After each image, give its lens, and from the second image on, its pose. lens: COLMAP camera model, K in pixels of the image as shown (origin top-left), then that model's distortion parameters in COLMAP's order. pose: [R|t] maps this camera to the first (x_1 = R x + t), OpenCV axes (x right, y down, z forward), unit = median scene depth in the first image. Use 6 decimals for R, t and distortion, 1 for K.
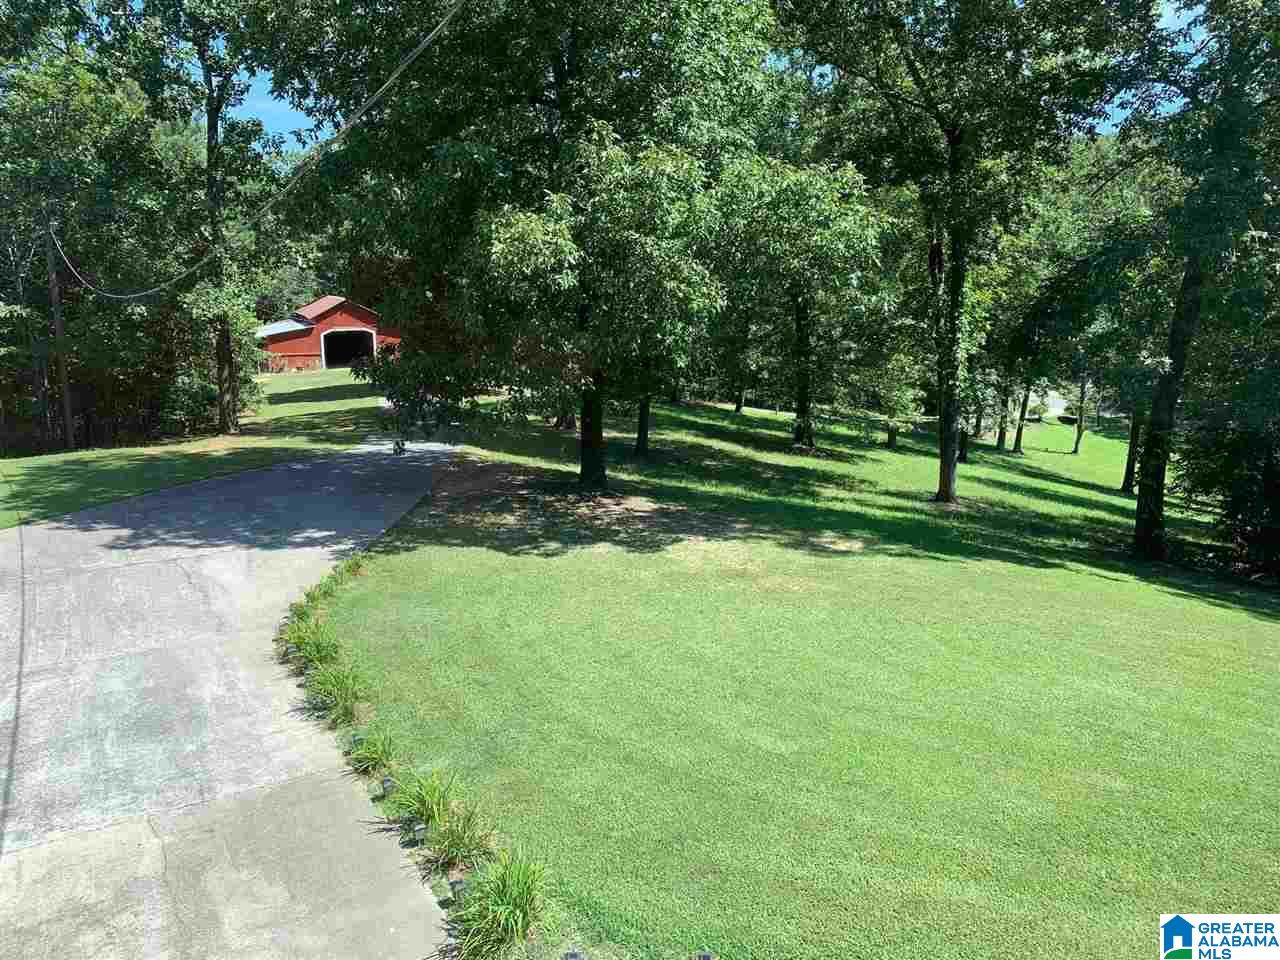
lens RADIAL K [[975.9, 0, 636.9], [0, 975.9, 476.7], [0, 0, 1]] dist [-0.017093, -0.005306]
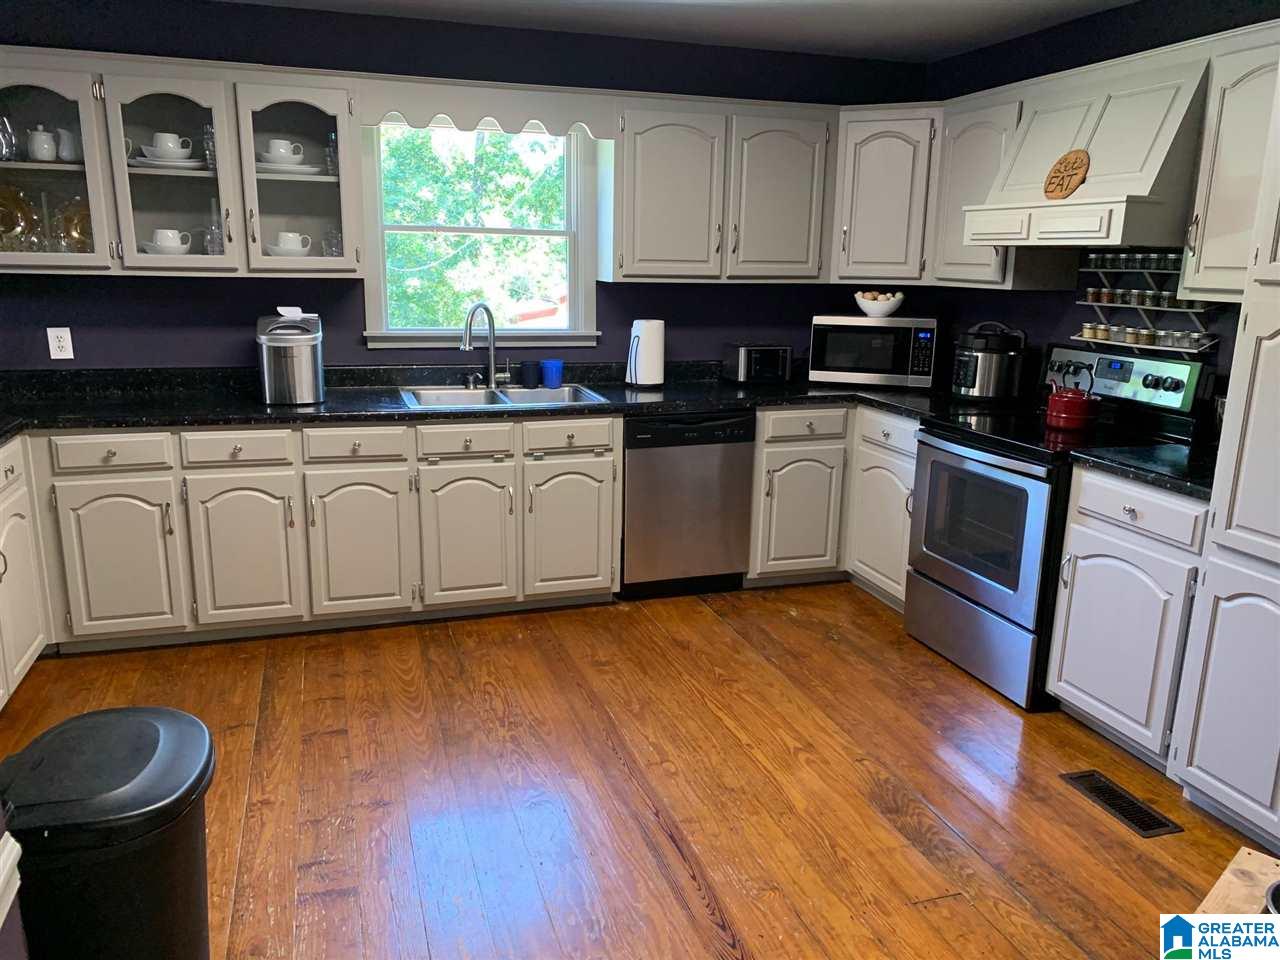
lens RADIAL K [[975.9, 0, 642.8], [0, 975.9, 483.3], [0, 0, 1]] dist [-0.017093, -0.005306]
pose [[0.972109, 0.071830, -0.223260, 0.044380], [-0.067736, 0.997366, 0.025956, 0.021390], [0.224537, -0.010109, 0.974413, -0.101253]]
